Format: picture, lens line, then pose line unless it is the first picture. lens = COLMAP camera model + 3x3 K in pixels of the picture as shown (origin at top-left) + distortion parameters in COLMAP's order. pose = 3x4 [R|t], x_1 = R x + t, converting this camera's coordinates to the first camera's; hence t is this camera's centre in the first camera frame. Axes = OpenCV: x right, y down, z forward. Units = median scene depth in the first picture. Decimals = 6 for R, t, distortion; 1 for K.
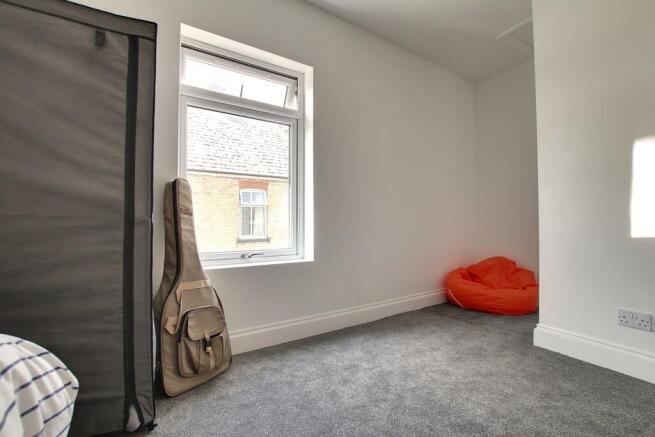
lens RADIAL K [[333.9, 0, 326.7], [0, 333.9, 218.1], [0, 0, 1]] dist [-0.034837, 0.002757]
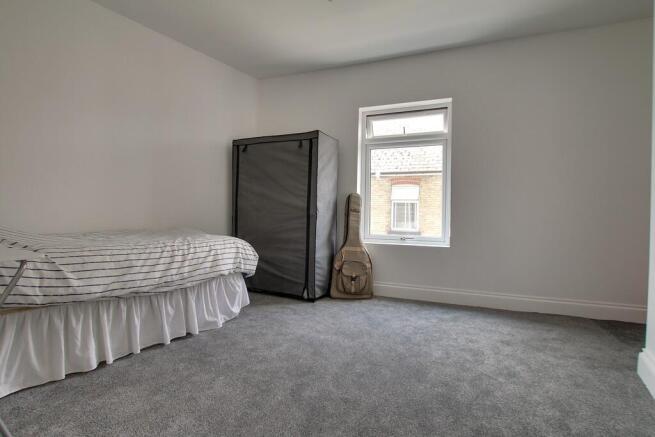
lens RADIAL K [[333.9, 0, 326.8], [0, 333.9, 215.2], [0, 0, 1]] dist [-0.034837, 0.002757]
pose [[0.490622, 0.007837, -0.871337, 1.284644], [-0.004655, 0.999969, 0.006372, -0.005040], [0.871360, 0.000930, 0.490643, -0.085201]]
